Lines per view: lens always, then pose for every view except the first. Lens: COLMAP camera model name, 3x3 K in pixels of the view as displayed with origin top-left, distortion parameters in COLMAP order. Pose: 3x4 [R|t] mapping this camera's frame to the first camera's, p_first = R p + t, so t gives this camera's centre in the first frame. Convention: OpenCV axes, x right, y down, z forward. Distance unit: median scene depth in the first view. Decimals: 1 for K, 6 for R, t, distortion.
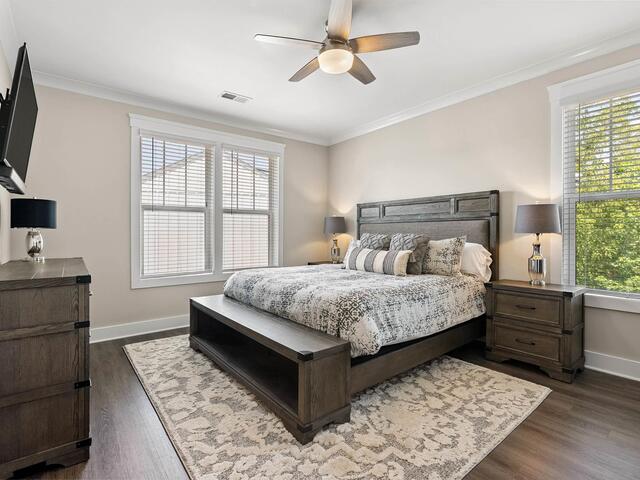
lens RADIAL K [[327.8, 0, 322.8], [0, 327.8, 232.1], [0, 0, 1]] dist [-0.014676, 0.006251]
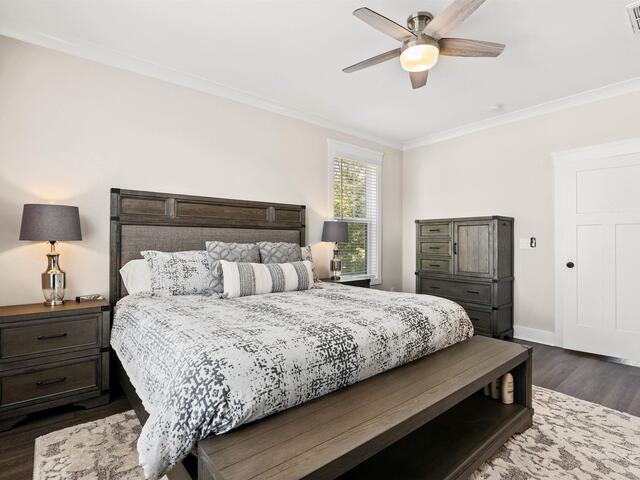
lens RADIAL K [[327.8, 0, 324.0], [0, 327.8, 240.7], [0, 0, 1]] dist [-0.014676, 0.006251]
pose [[-0.024046, 0.008864, 0.999672, -0.795821], [-0.007212, 0.999933, -0.009040, 0.009427], [-0.999685, -0.007427, -0.023981, 1.171272]]
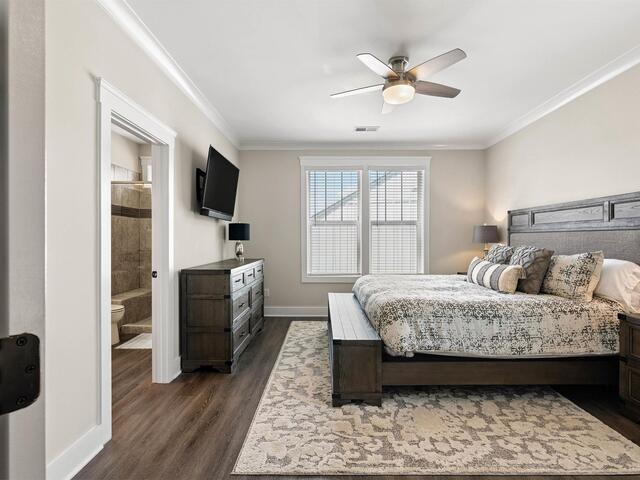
lens RADIAL K [[327.8, 0, 316.7], [0, 327.8, 238.3], [0, 0, 1]] dist [-0.014676, 0.006251]
pose [[0.767448, 0.001328, -0.641110, 0.491942], [0.002260, 0.999986, 0.004778, -0.028490], [0.641108, -0.005116, 0.767434, -0.042218]]
